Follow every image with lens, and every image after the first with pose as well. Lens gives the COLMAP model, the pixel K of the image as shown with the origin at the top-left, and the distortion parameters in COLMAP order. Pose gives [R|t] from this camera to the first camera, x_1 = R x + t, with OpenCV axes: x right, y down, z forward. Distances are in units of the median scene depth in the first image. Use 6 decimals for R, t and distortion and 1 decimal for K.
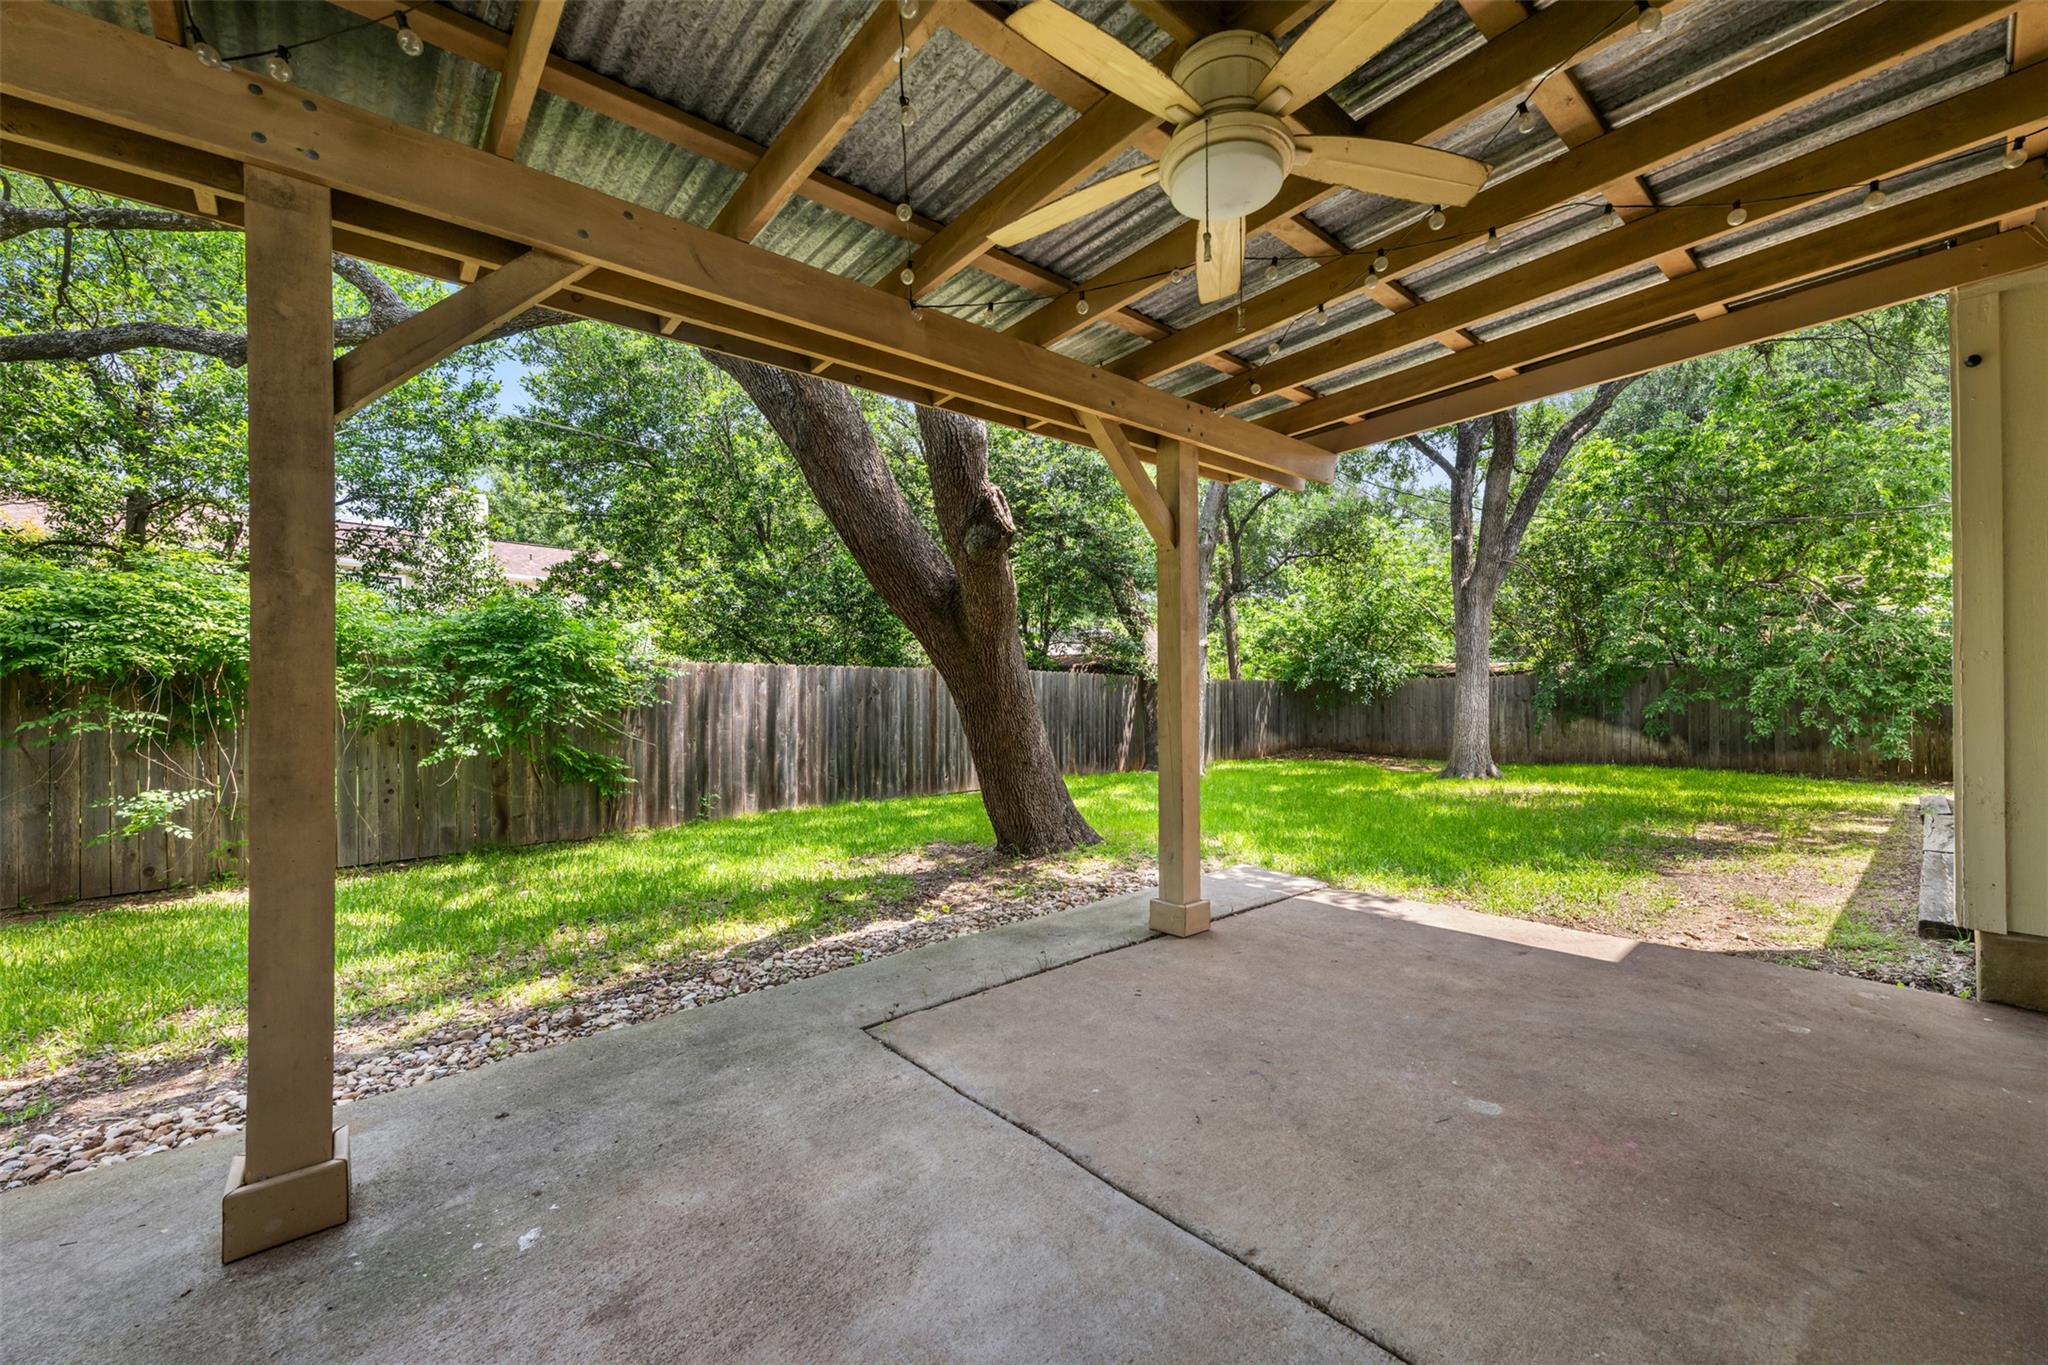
lens RADIAL K [[807.8, 0, 1022.1], [0, 807.8, 682.0], [0, 0, 1]] dist [-0.001628, 0.000077]
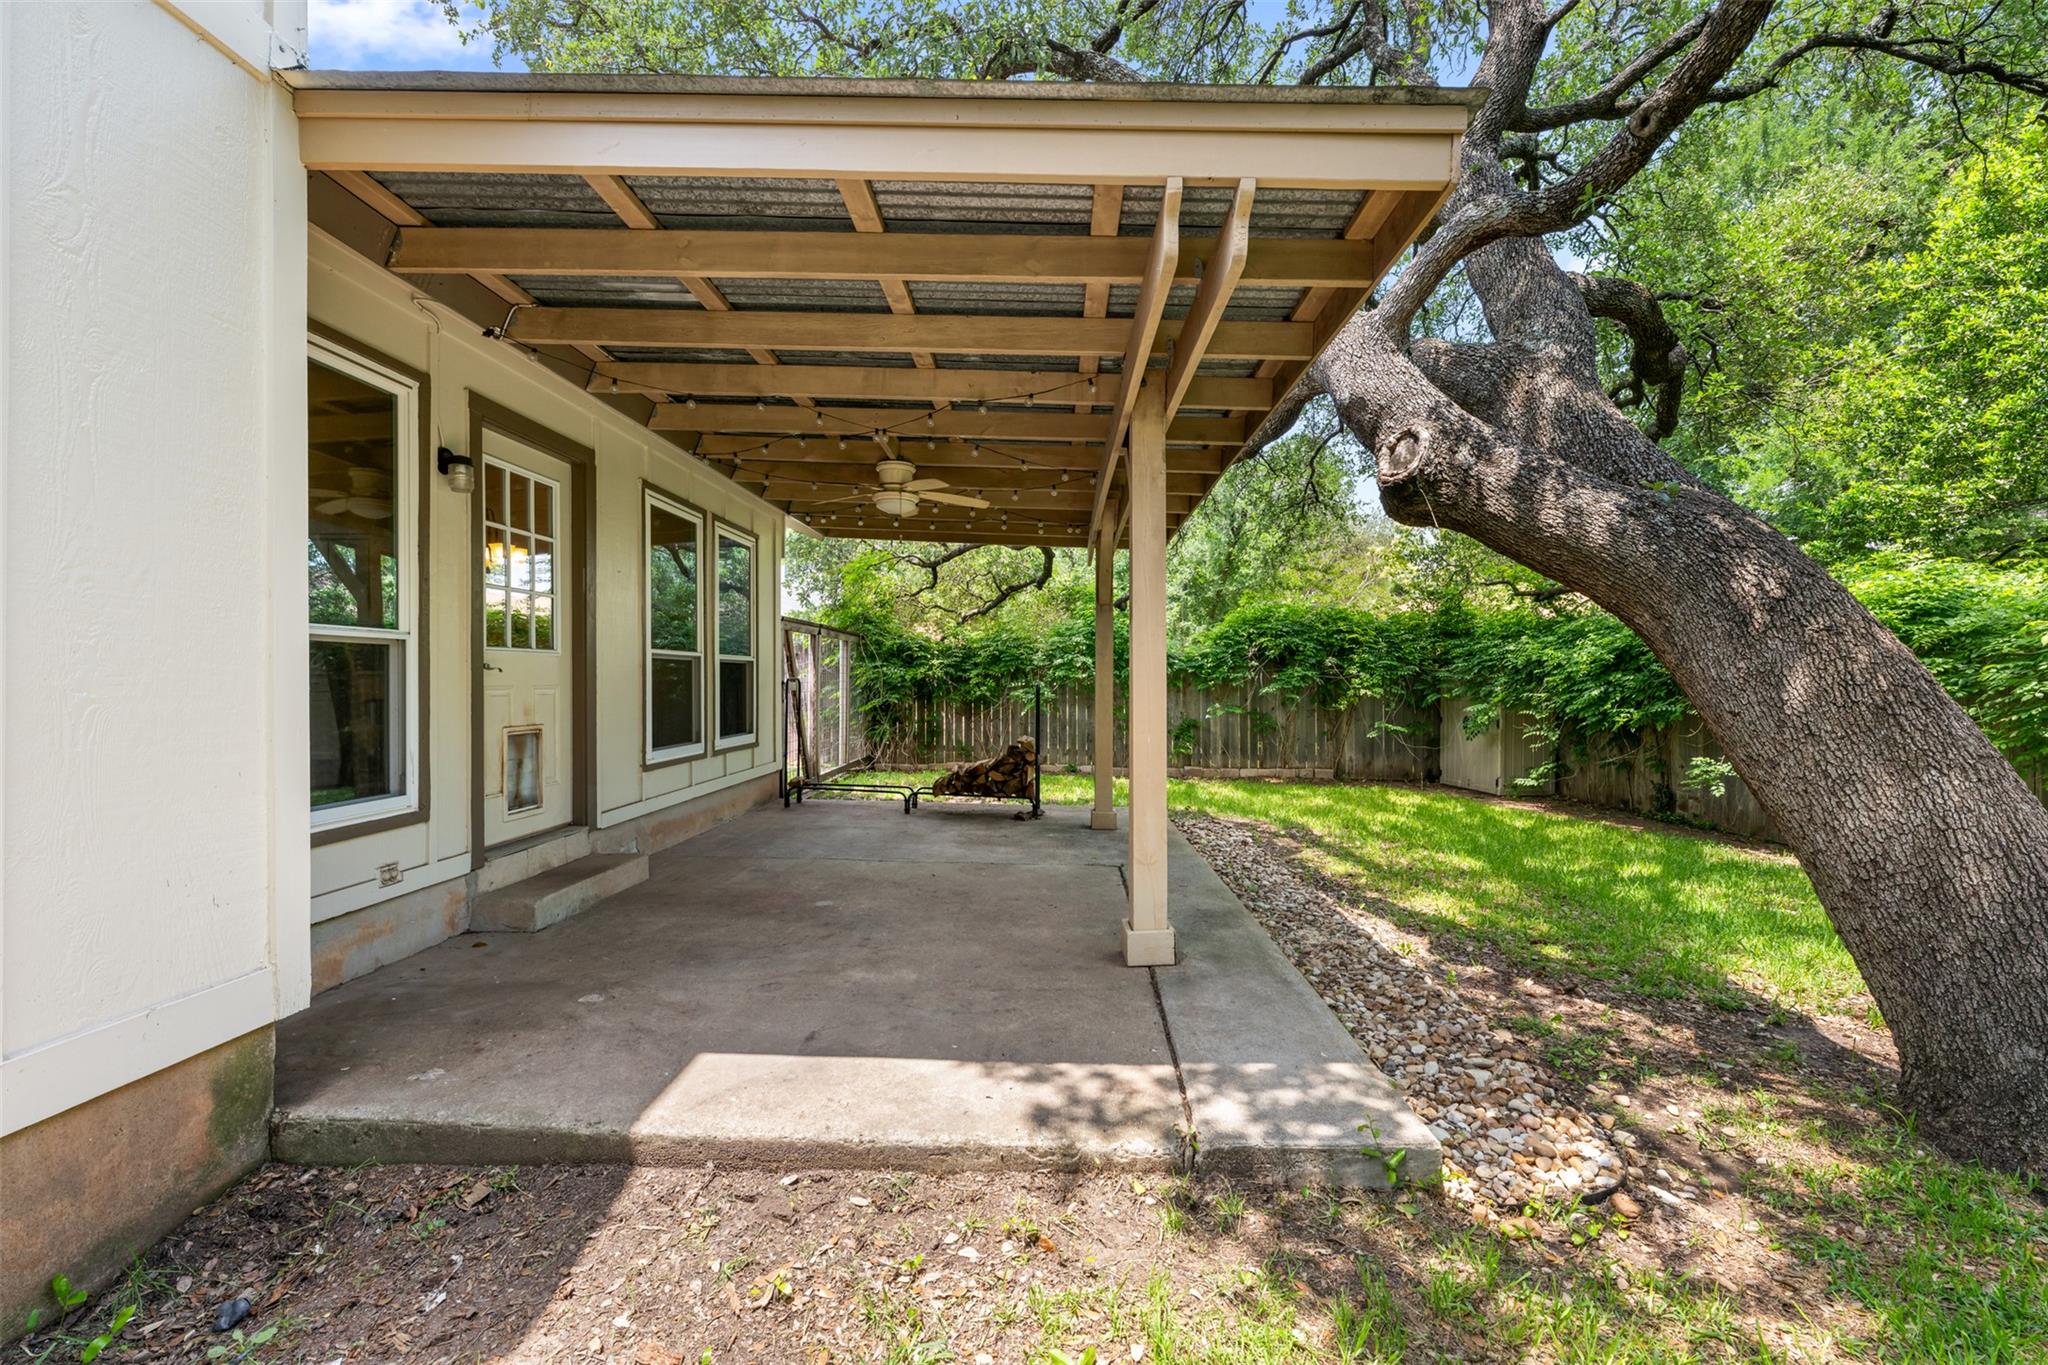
lens RADIAL K [[807.8, 0, 1022.1], [0, 807.8, 682.0], [0, 0, 1]] dist [-0.001628, 0.000077]
pose [[-0.681295, 0.009149, -0.731951, 0.395892], [0.005961, 0.999958, 0.006950, -0.002638], [0.731984, 0.000372, -0.681321, 0.634956]]
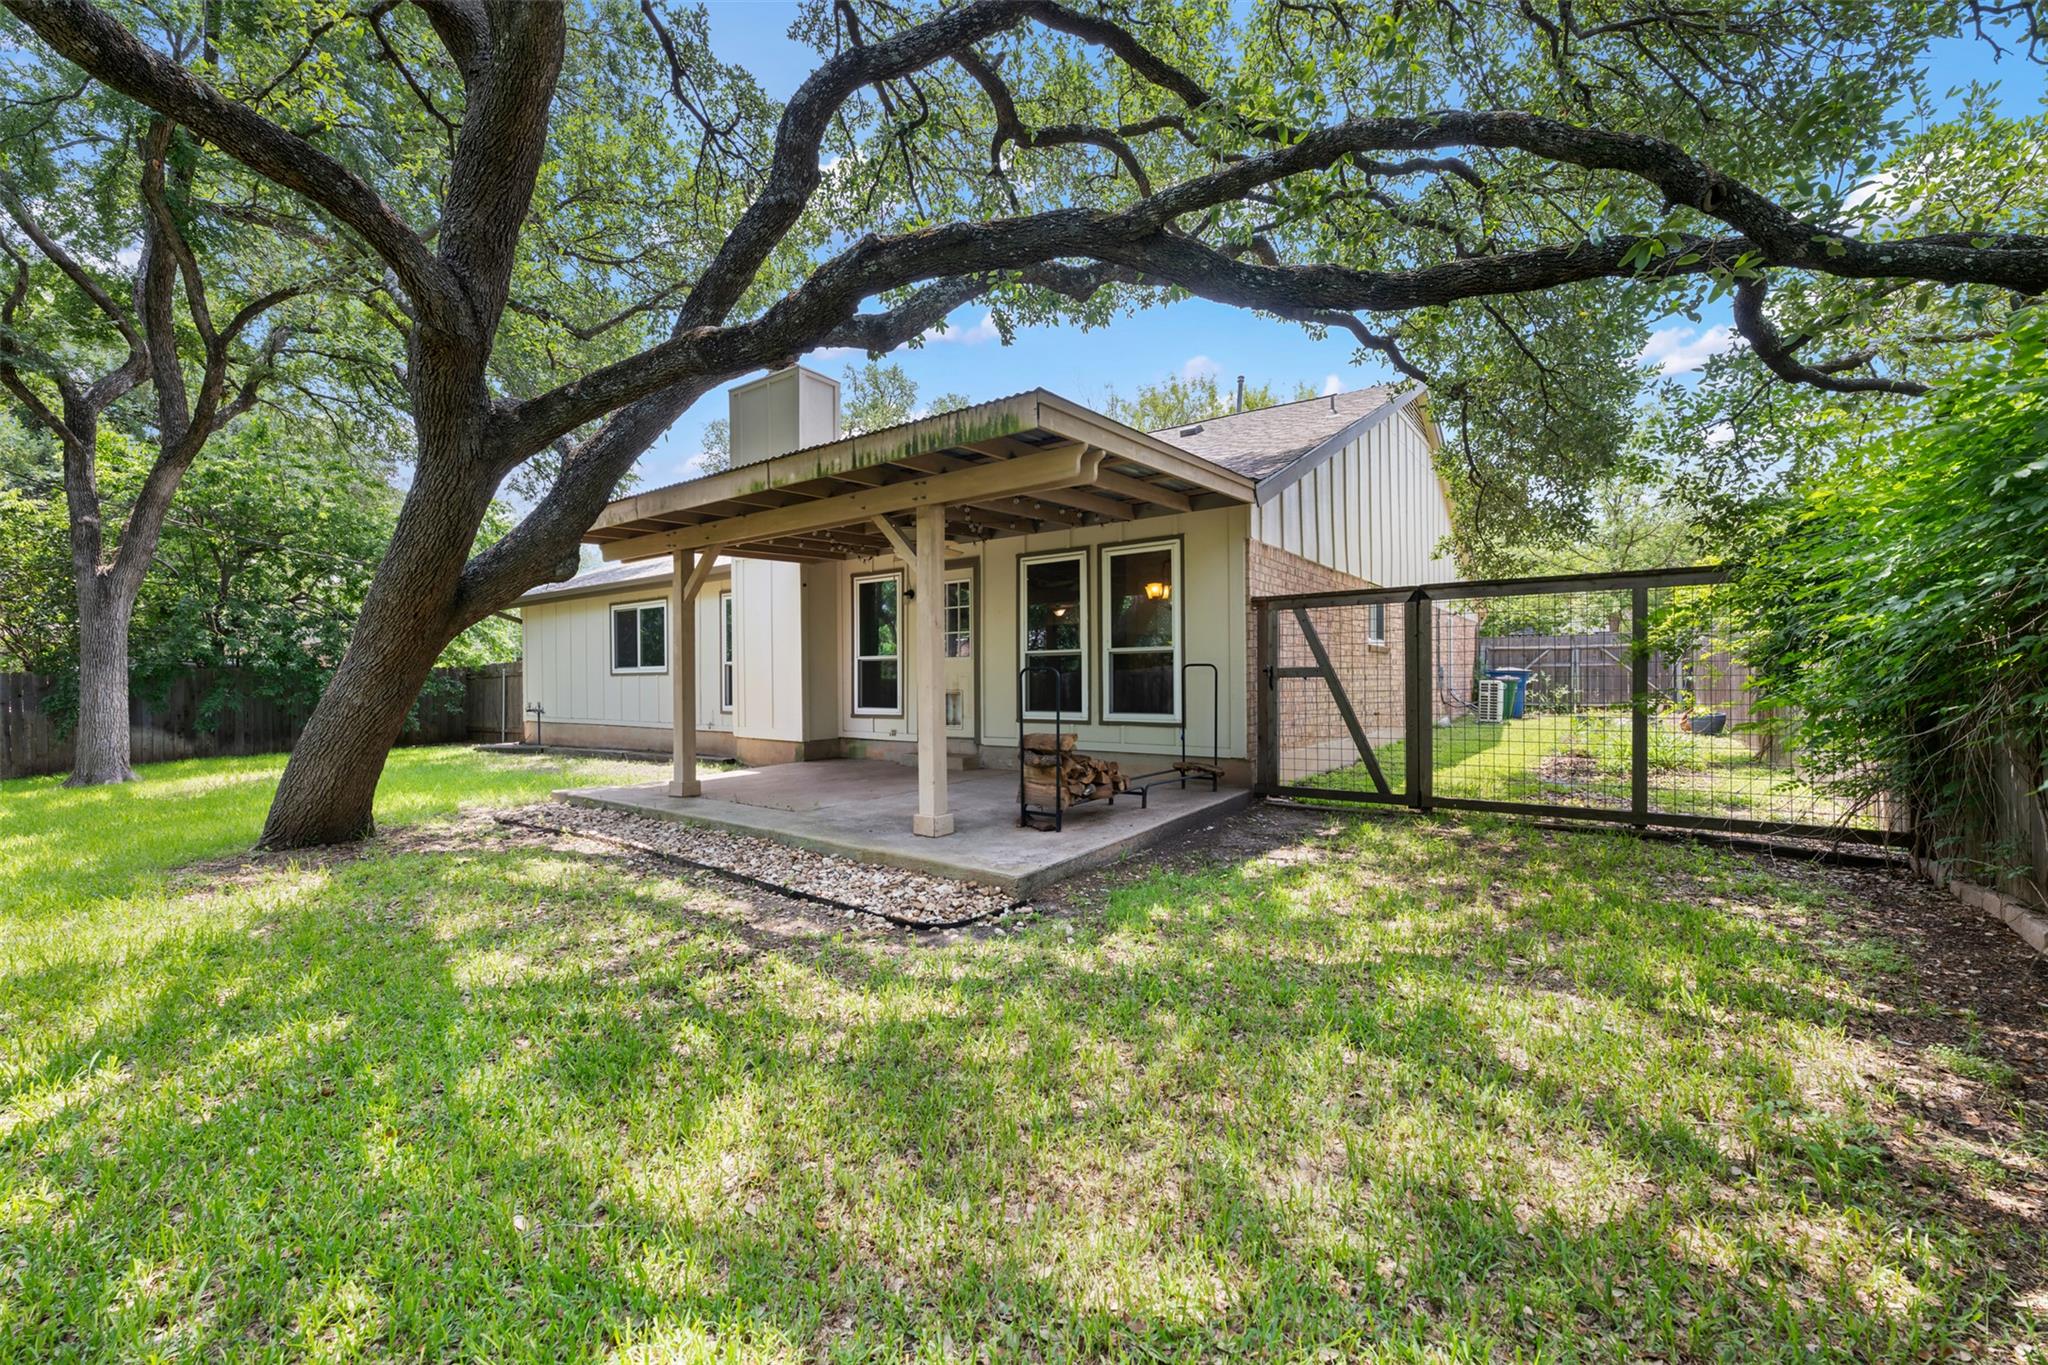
lens RADIAL K [[807.8, 0, 1022.1], [0, 807.8, 682.0], [0, 0, 1]] dist [-0.001628, 0.000077]
pose [[-0.230301, 0.003022, 0.973115, -0.802869], [0.007232, 0.999973, -0.001394, 0.015455], [-0.973092, 0.006717, -0.230317, 0.275260]]
